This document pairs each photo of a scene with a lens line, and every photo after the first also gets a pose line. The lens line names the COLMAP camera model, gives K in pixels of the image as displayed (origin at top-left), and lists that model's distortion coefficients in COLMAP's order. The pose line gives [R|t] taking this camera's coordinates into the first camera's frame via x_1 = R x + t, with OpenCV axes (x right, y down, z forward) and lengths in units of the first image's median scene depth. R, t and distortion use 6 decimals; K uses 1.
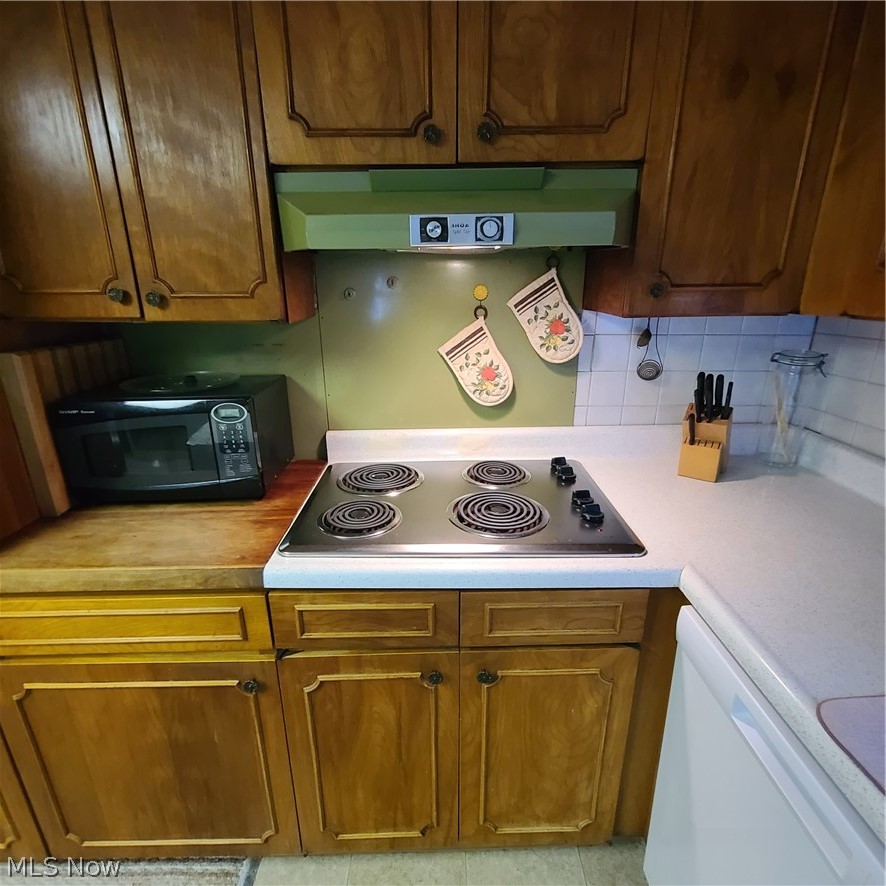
lens RADIAL K [[481.9, 0, 439.7], [0, 481.9, 446.6], [0, 0, 1]] dist [-0.003934, -0.001324]
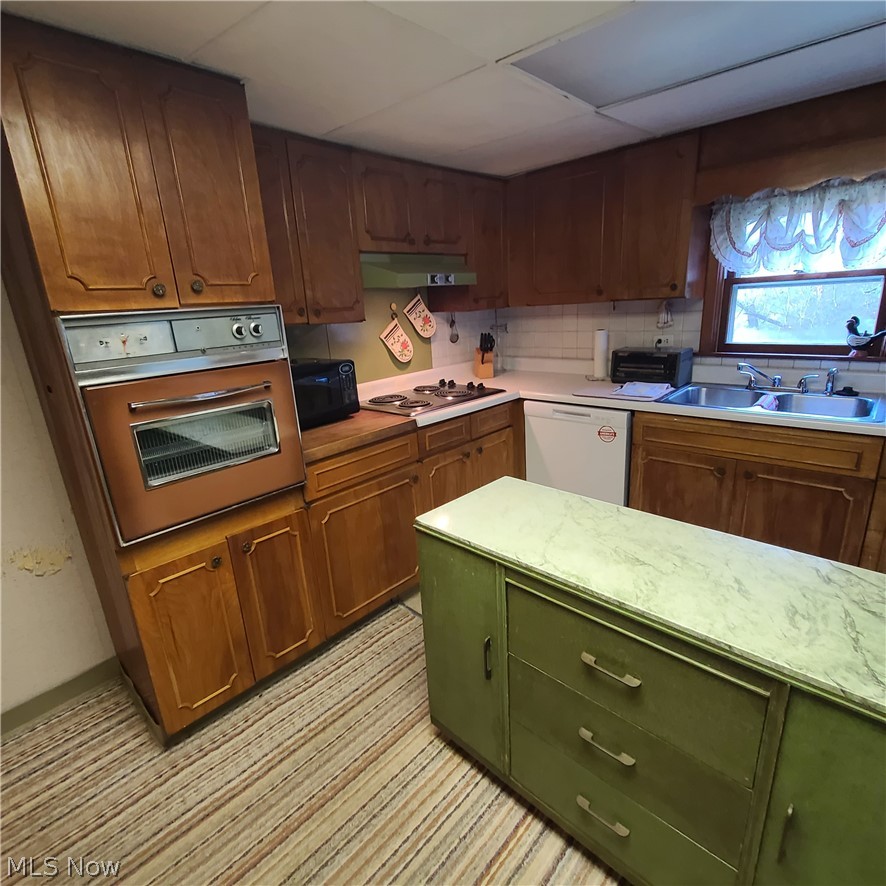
lens RADIAL K [[482.9, 0, 447.2], [0, 482.9, 446.4], [0, 0, 1]] dist [-0.003270, -0.001293]
pose [[0.684307, -0.239969, 0.688577, -1.650475], [0.281175, 0.958109, 0.054469, 0.252912], [-0.672804, 0.156337, 0.723114, -0.682252]]
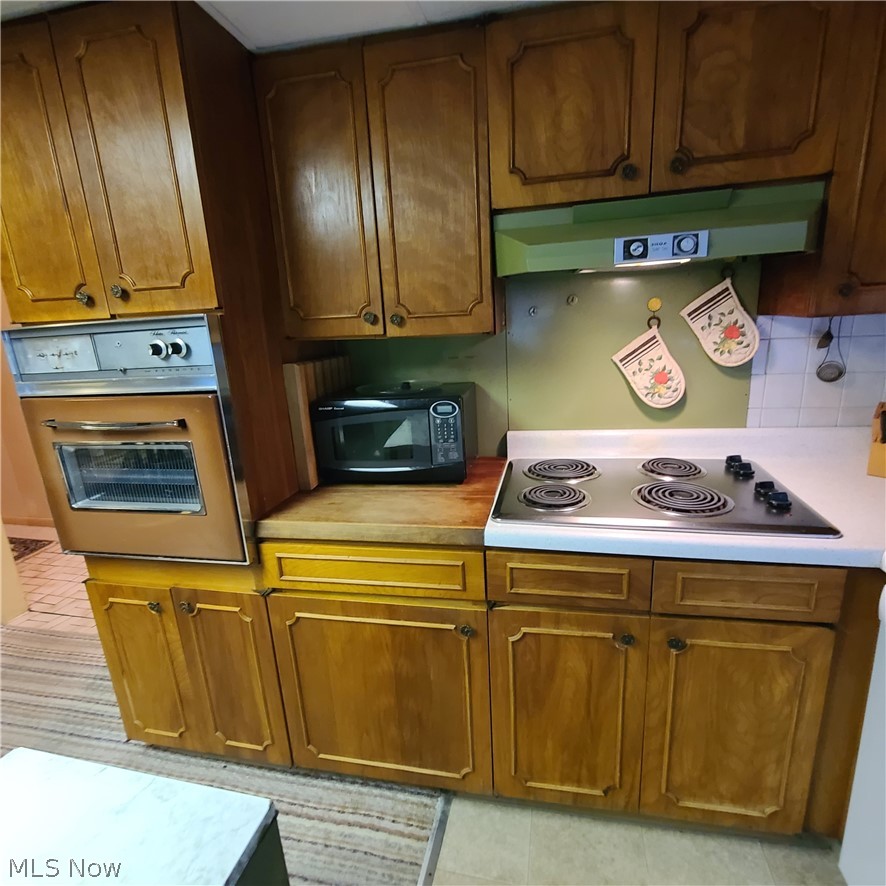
lens RADIAL K [[482.9, 0, 447.2], [0, 482.9, 446.4], [0, 0, 1]] dist [-0.003270, -0.001293]
pose [[0.974715, 0.011510, -0.223155, -0.159521], [-0.024311, 0.998207, -0.054704, 0.095443], [0.222125, 0.058746, 0.973247, -0.199377]]
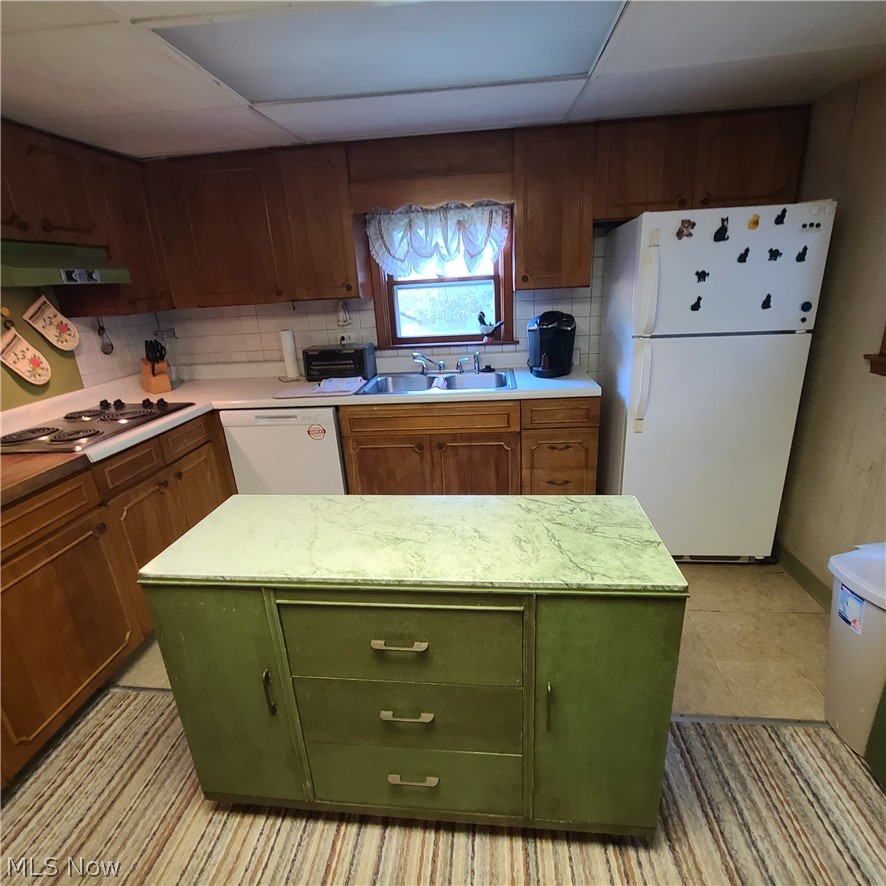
lens RADIAL K [[482.9, 0, 447.2], [0, 482.9, 446.4], [0, 0, 1]] dist [-0.003270, -0.001293]
pose [[0.092492, -0.319376, 0.943103, -1.698155], [0.366831, 0.891473, 0.265916, 0.209336], [-0.925678, 0.321365, 0.199611, -0.573382]]
